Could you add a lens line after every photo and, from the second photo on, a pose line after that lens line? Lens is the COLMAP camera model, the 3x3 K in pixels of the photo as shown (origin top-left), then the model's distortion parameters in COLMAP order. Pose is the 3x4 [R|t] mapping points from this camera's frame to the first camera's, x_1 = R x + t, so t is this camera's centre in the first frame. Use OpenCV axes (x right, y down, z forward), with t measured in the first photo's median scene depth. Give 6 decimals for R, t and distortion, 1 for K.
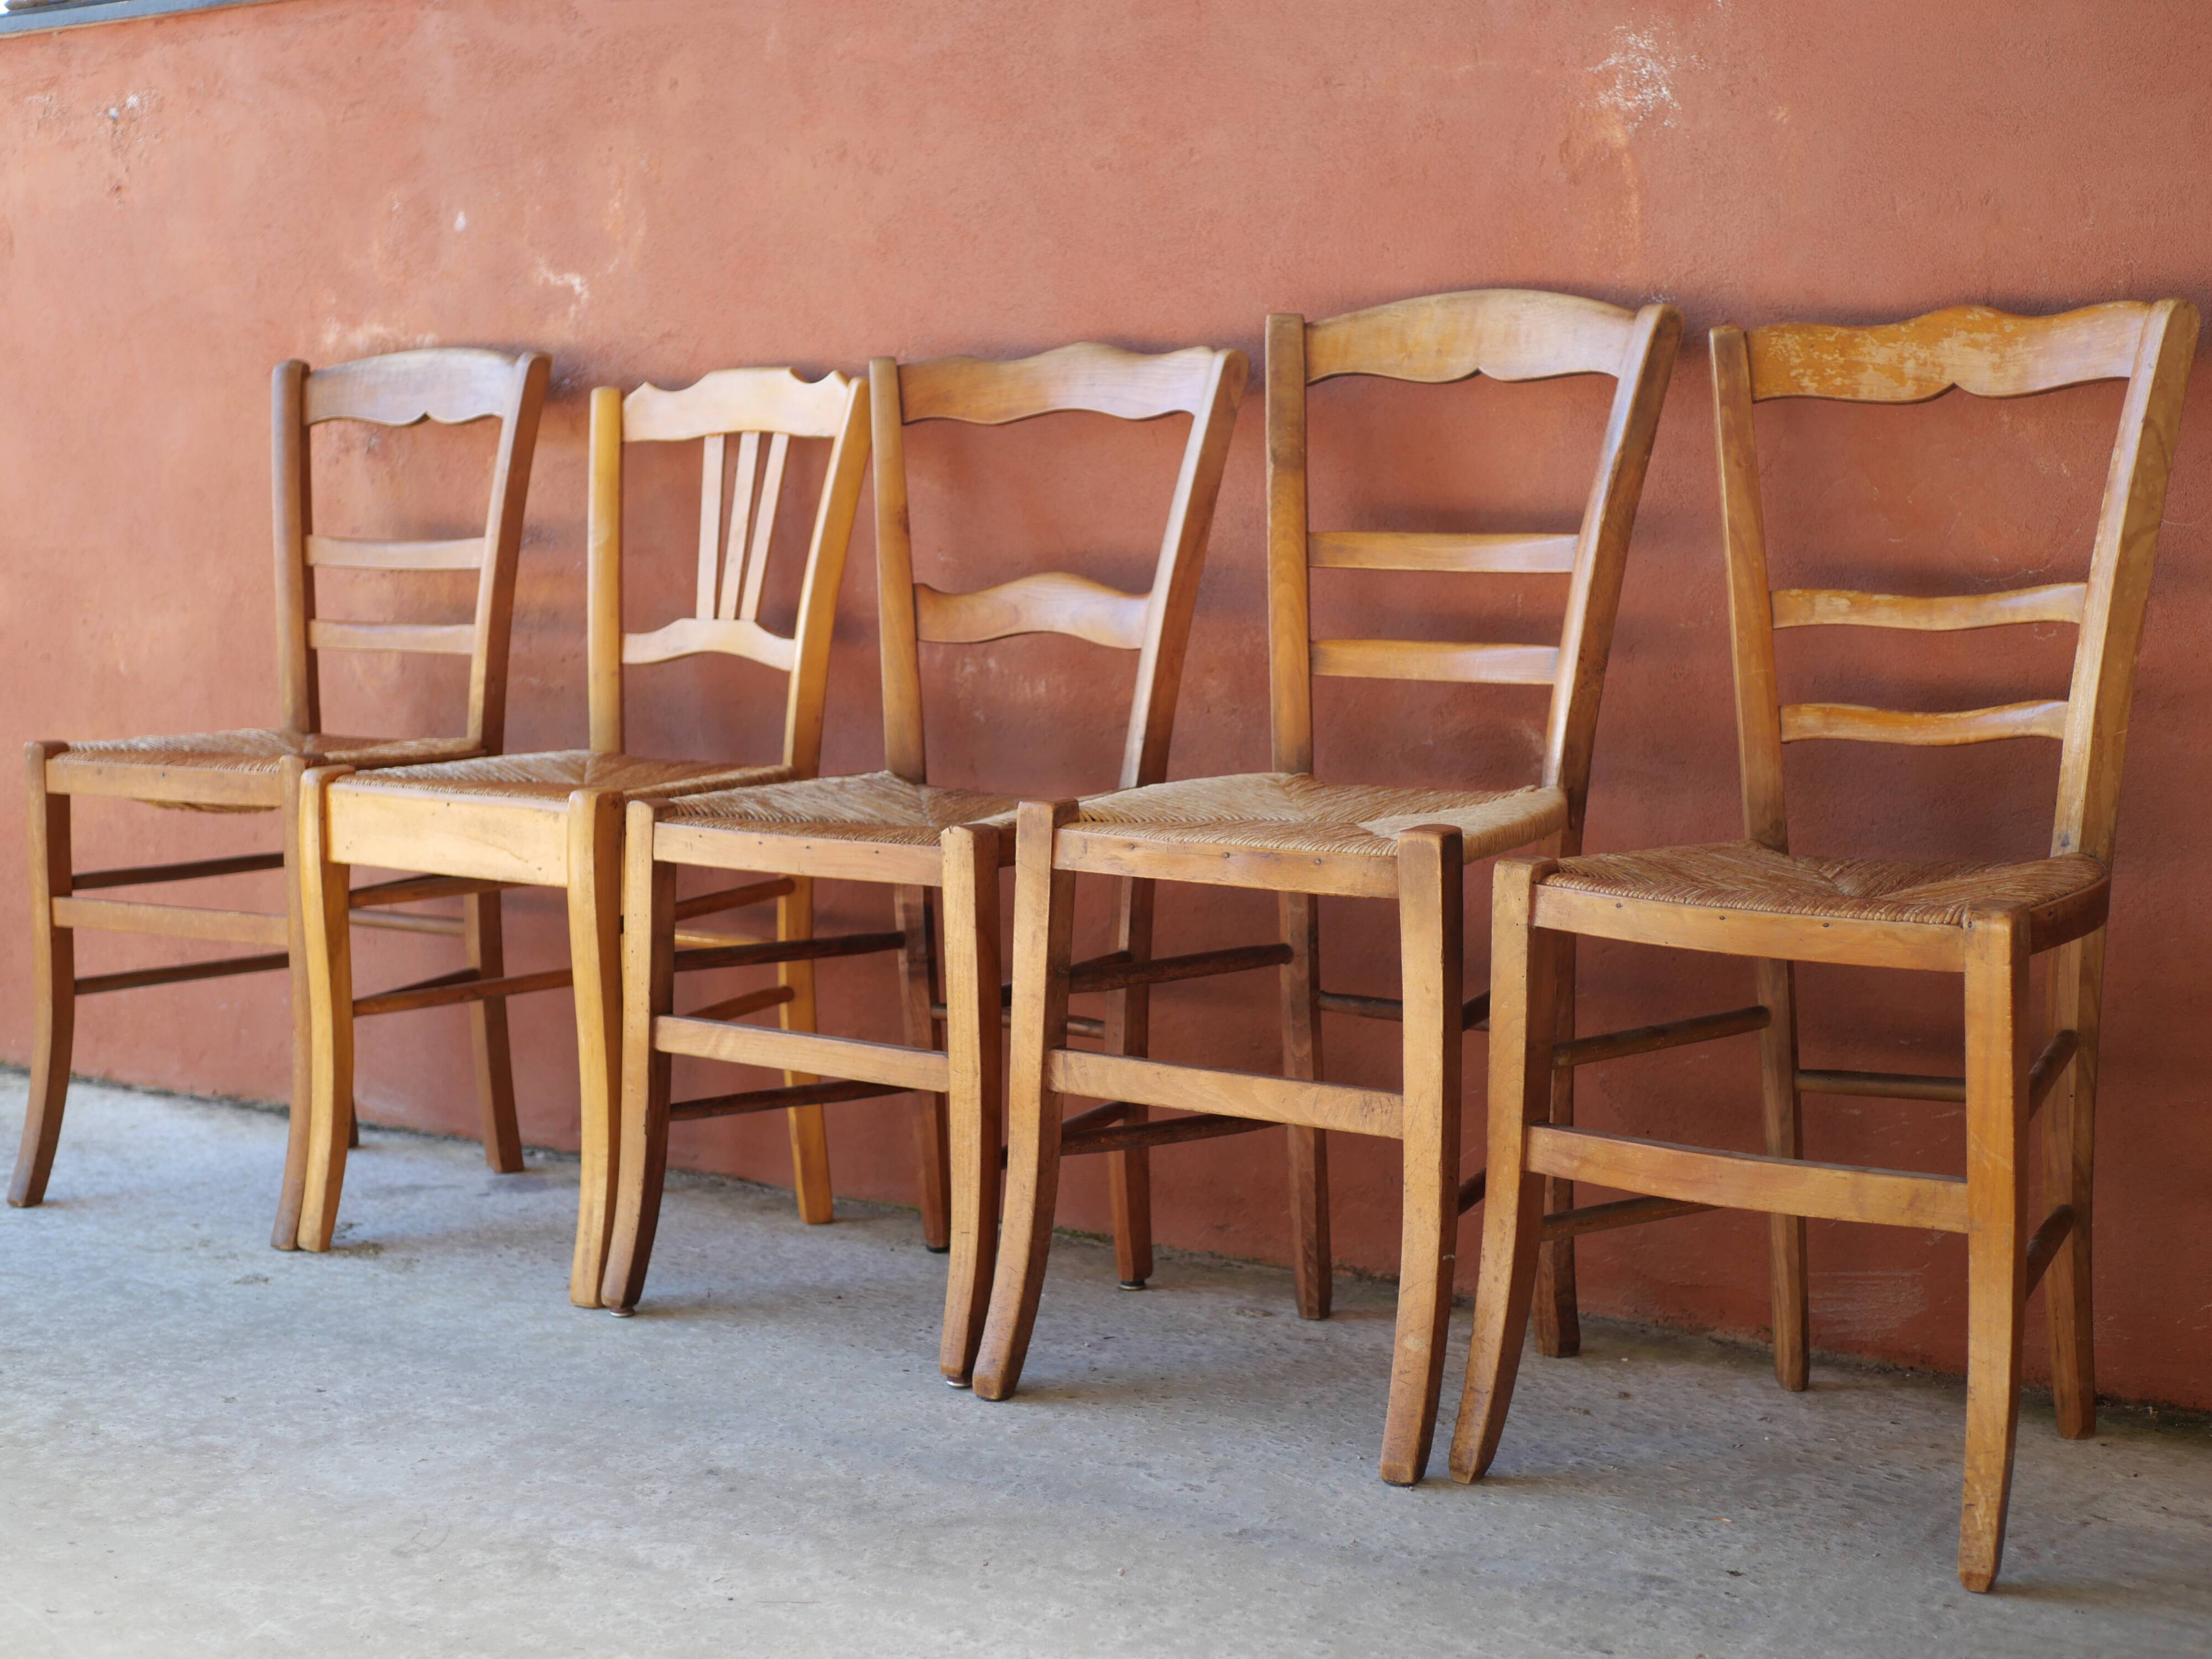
lens RADIAL K [[3362.9, 0, 1124.6], [0, 3362.9, 810.2], [0, 0, 1]] dist [0.000833, 0.000000]
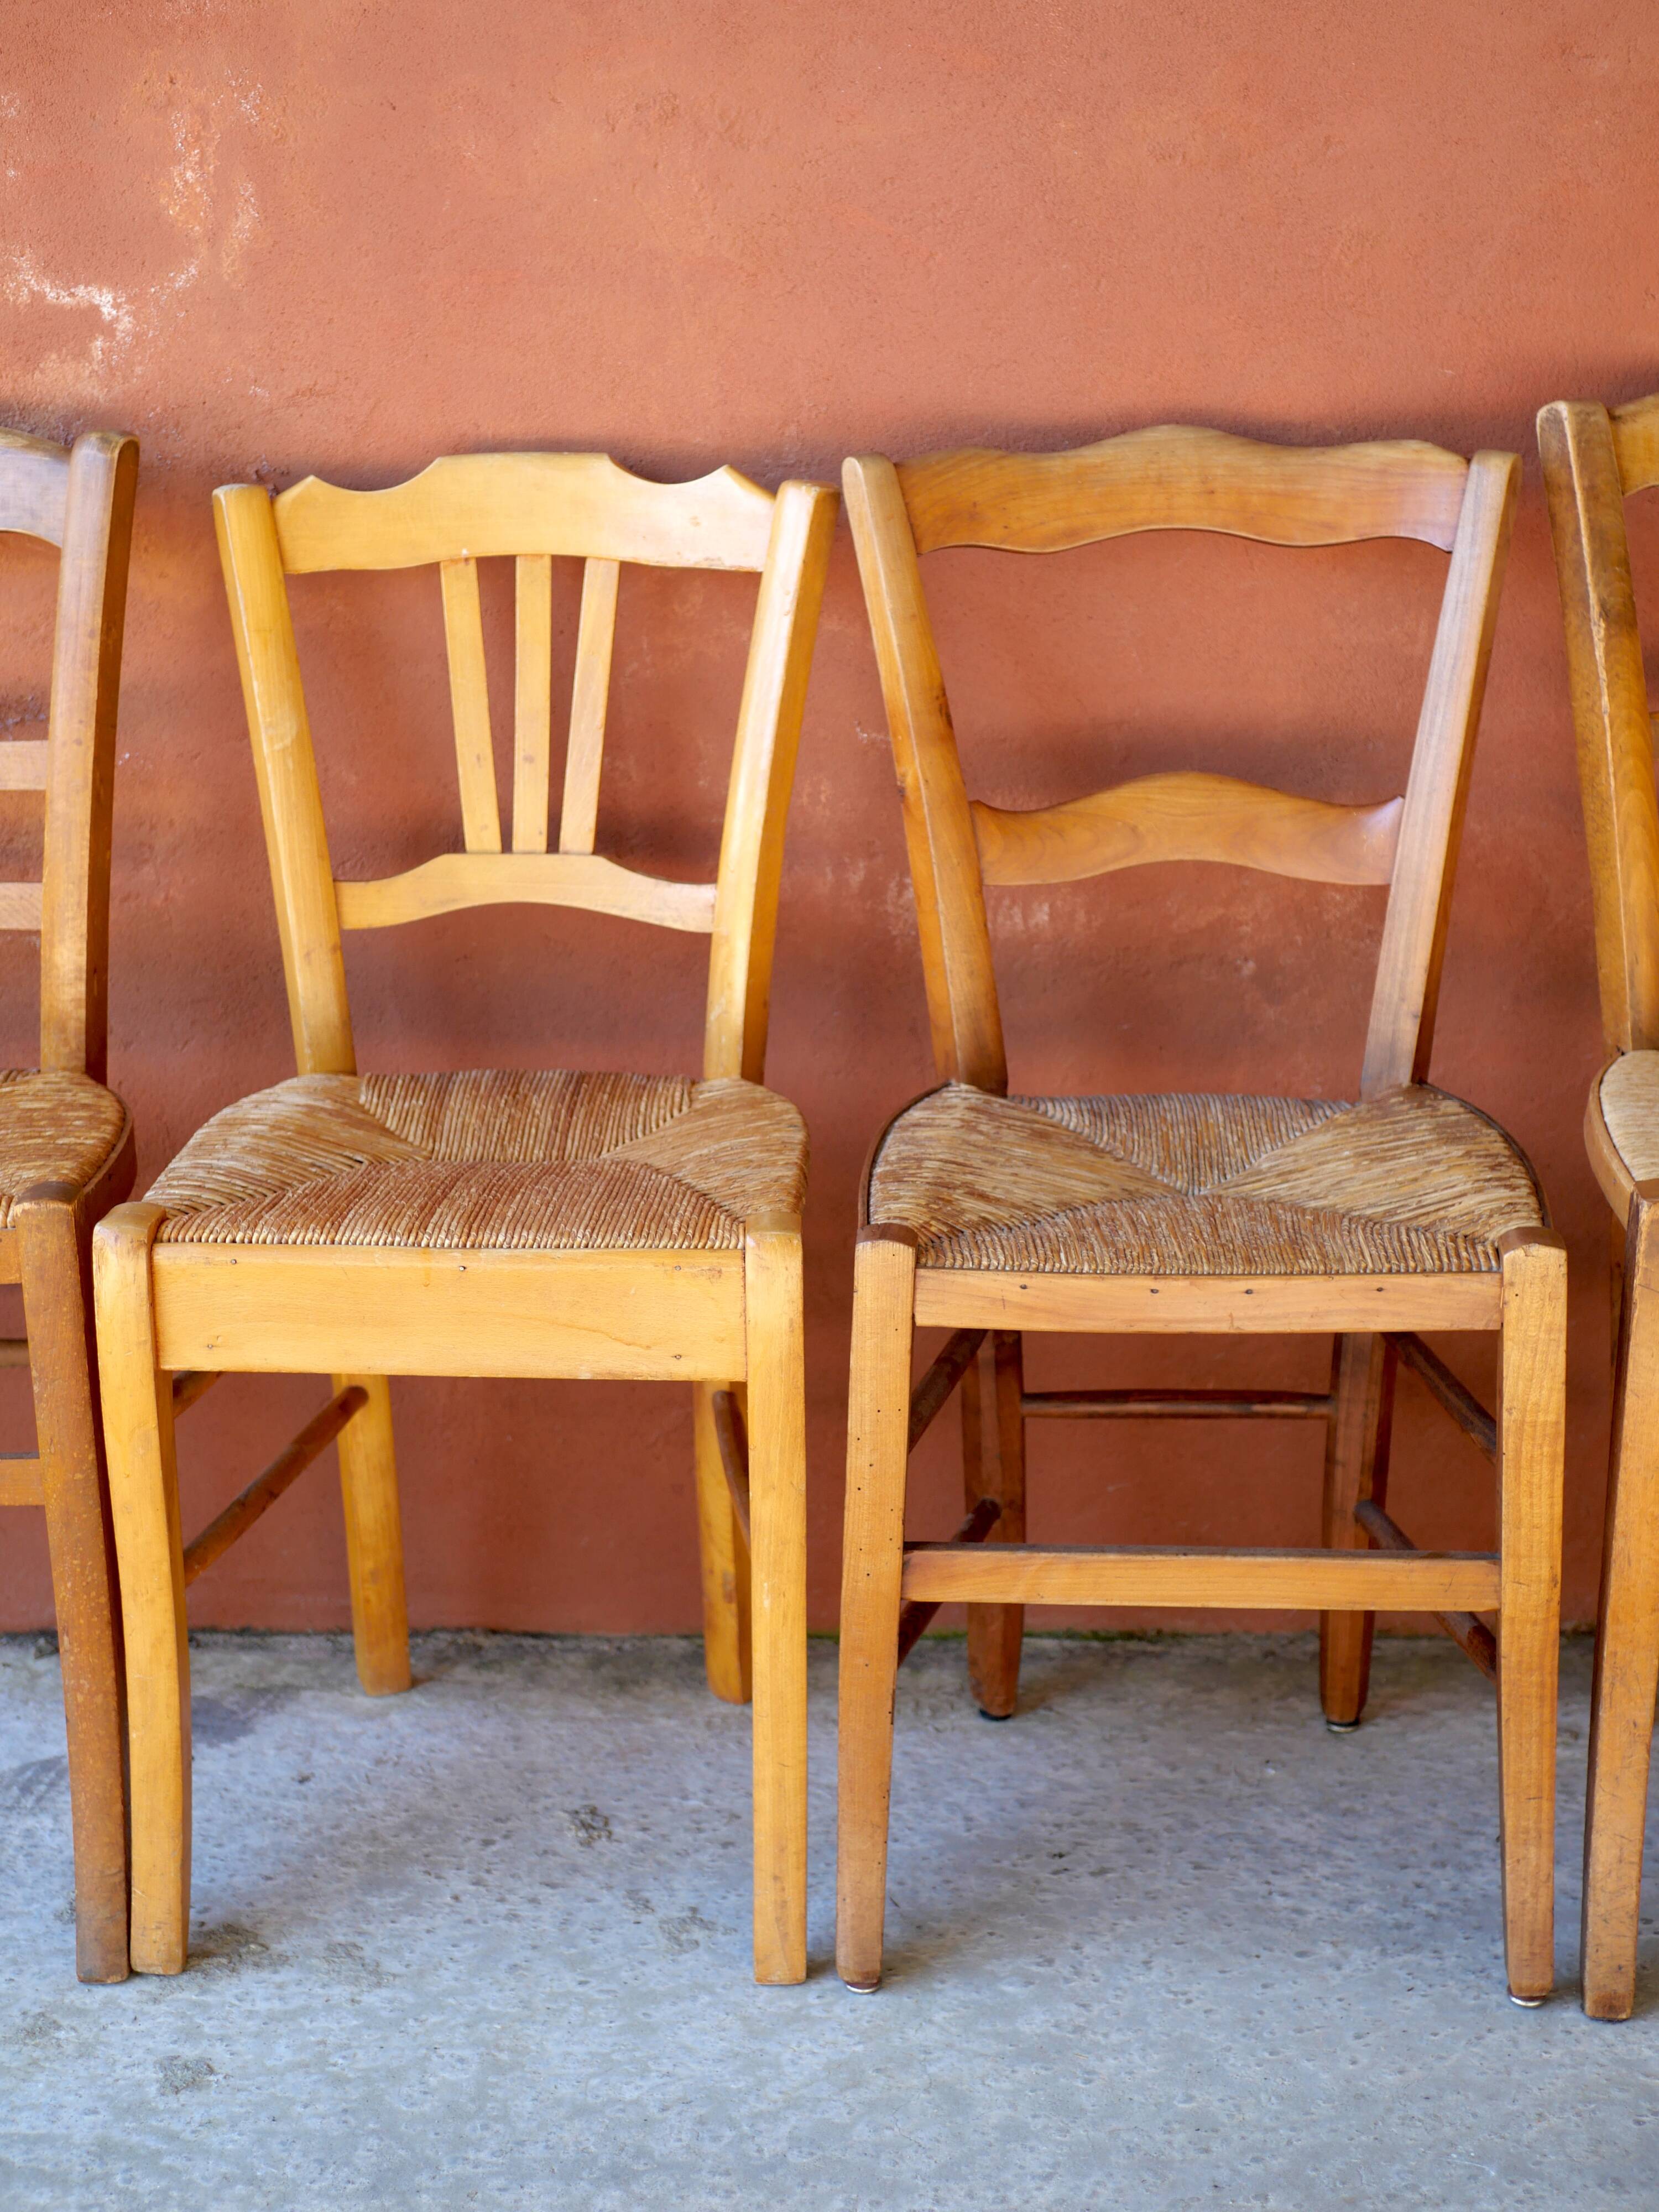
lens RADIAL K [[3362.9, 0, 846.2], [0, 3362.9, 1123.5], [0, 0, 1]] dist [0.000833, 0.000000]
pose [[0.831470, -0.163661, 0.530916, -0.498491], [0.062214, 0.977044, 0.203751, -0.158436], [-0.552075, -0.136383, 0.822565, 0.501747]]
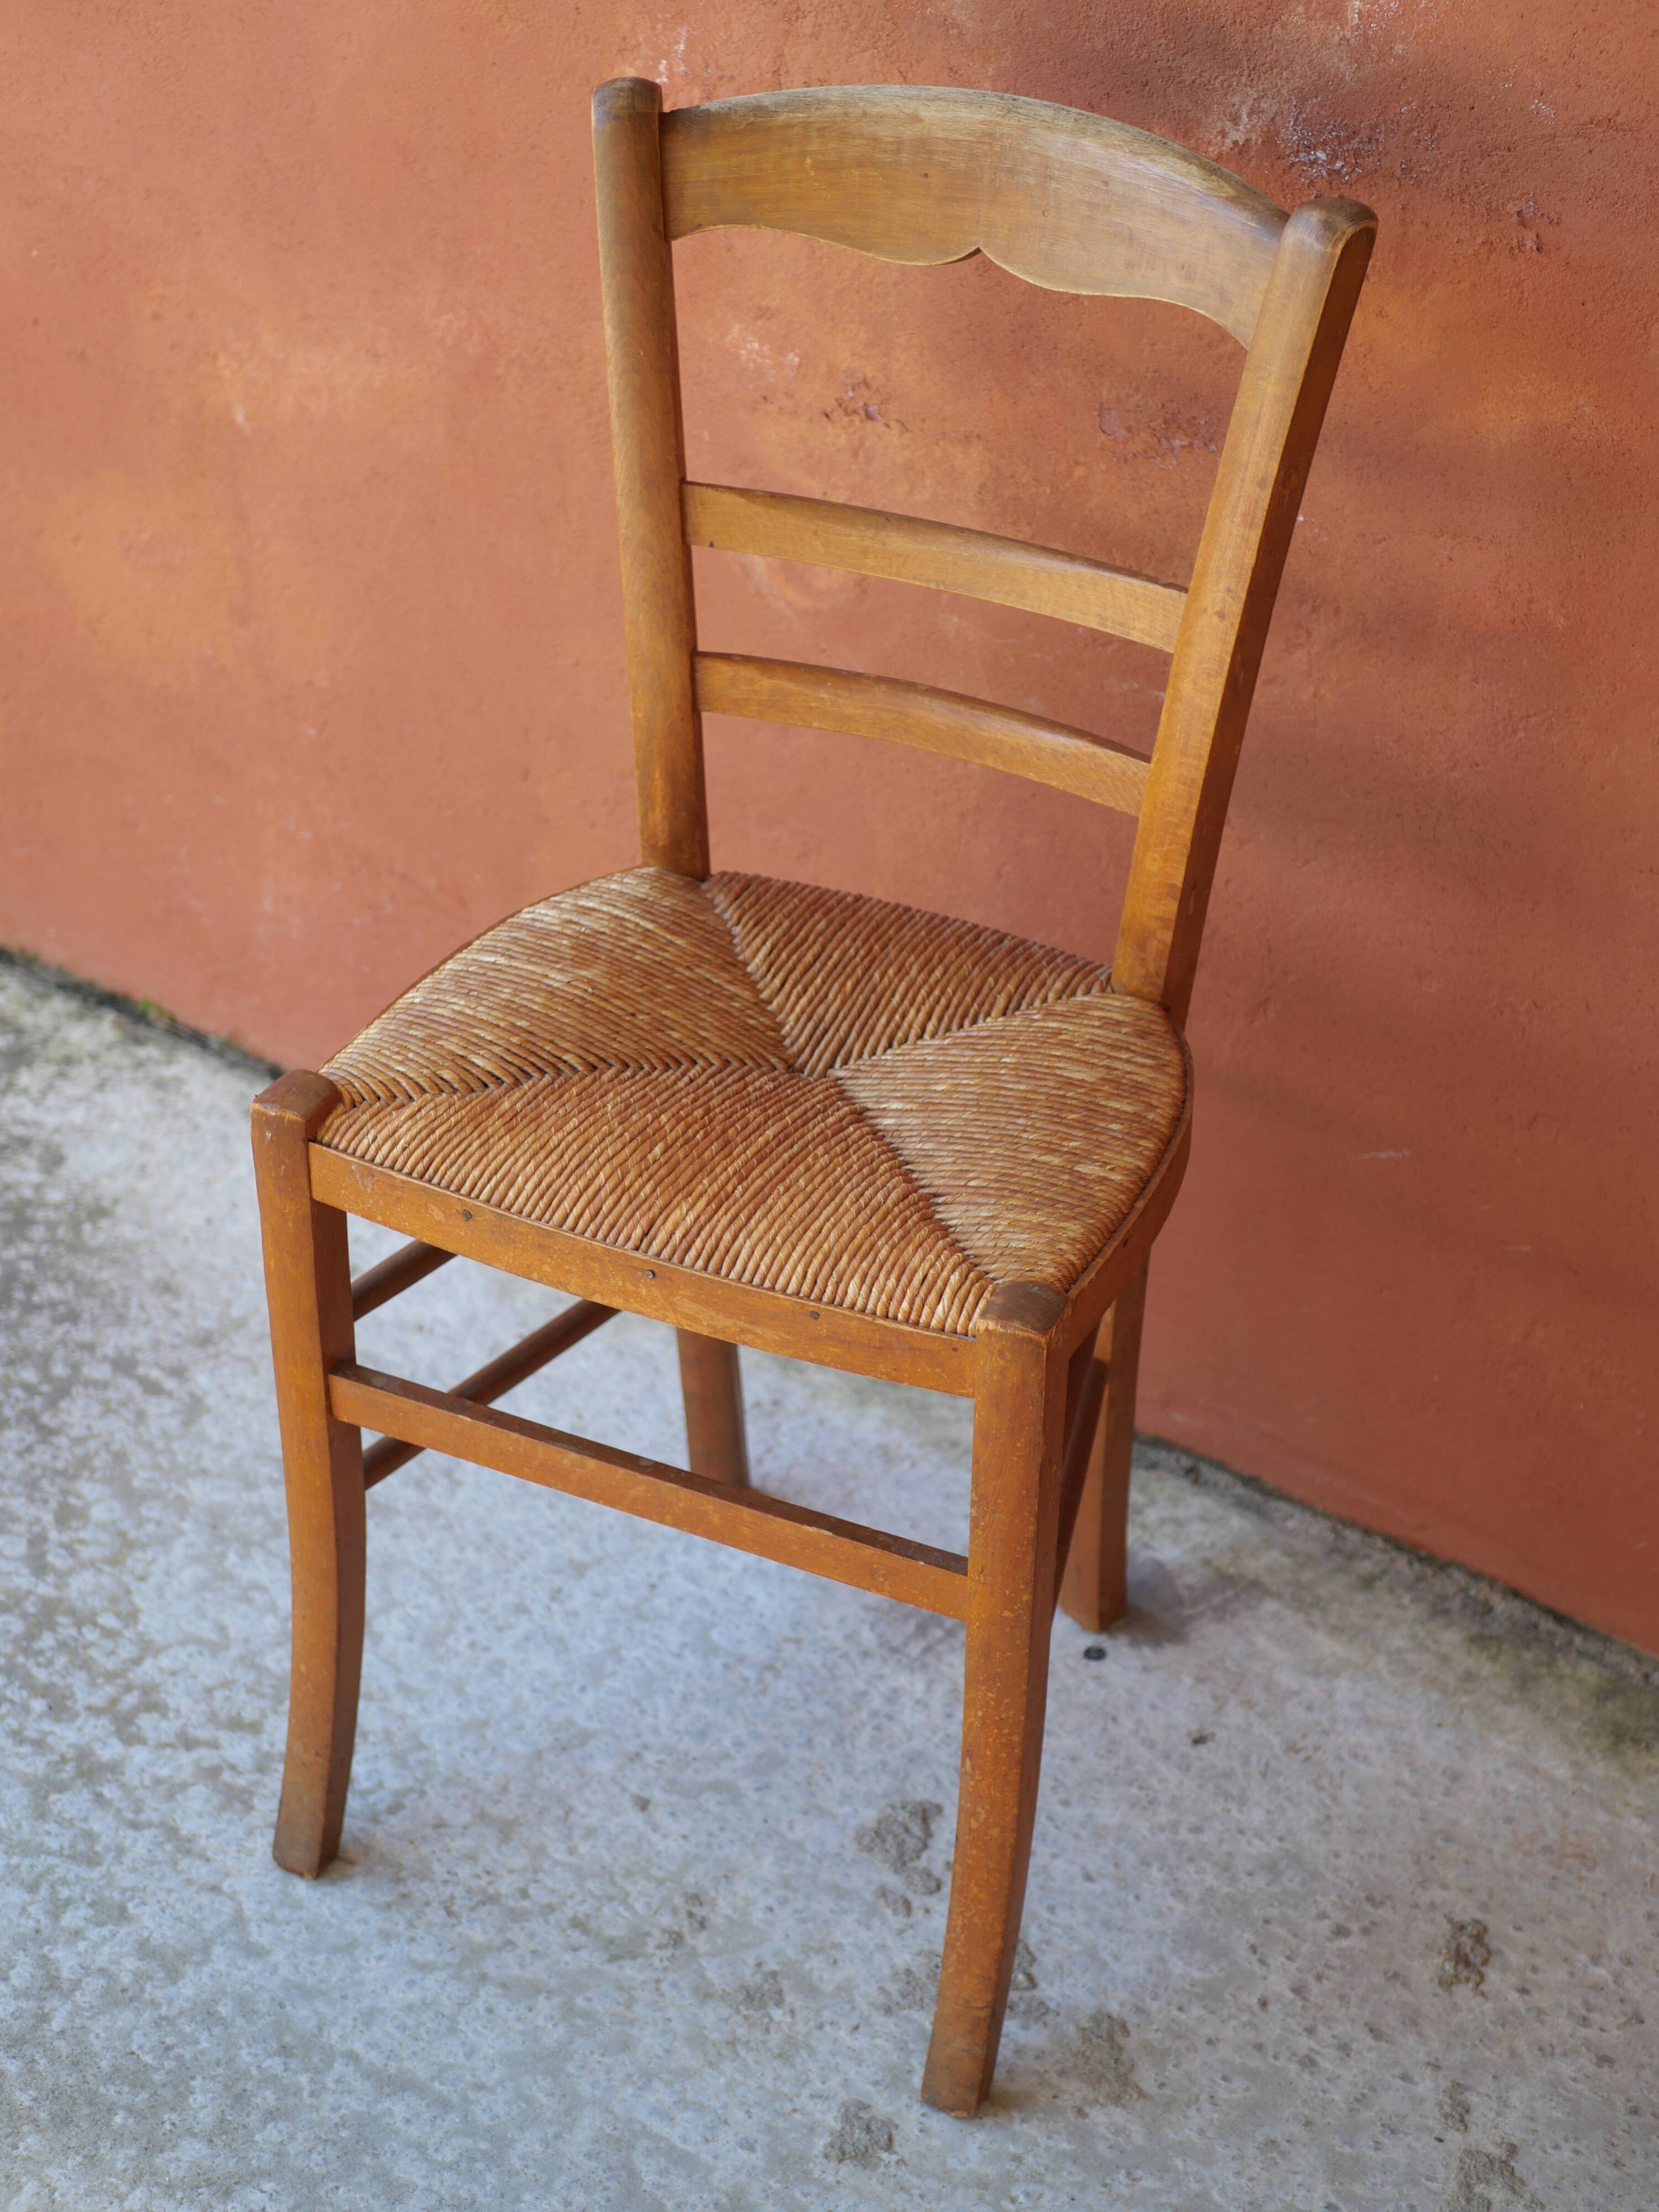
lens RADIAL K [[3362.9, 0, 833.1], [0, 3362.9, 1124.2], [0, 0, 1]] dist [0.000833, 0.000000]
pose [[0.999395, 0.008719, 0.033657, -0.311399], [-0.023670, 0.879689, 0.474960, -0.288733], [-0.025467, -0.475470, 0.879363, 0.656615]]
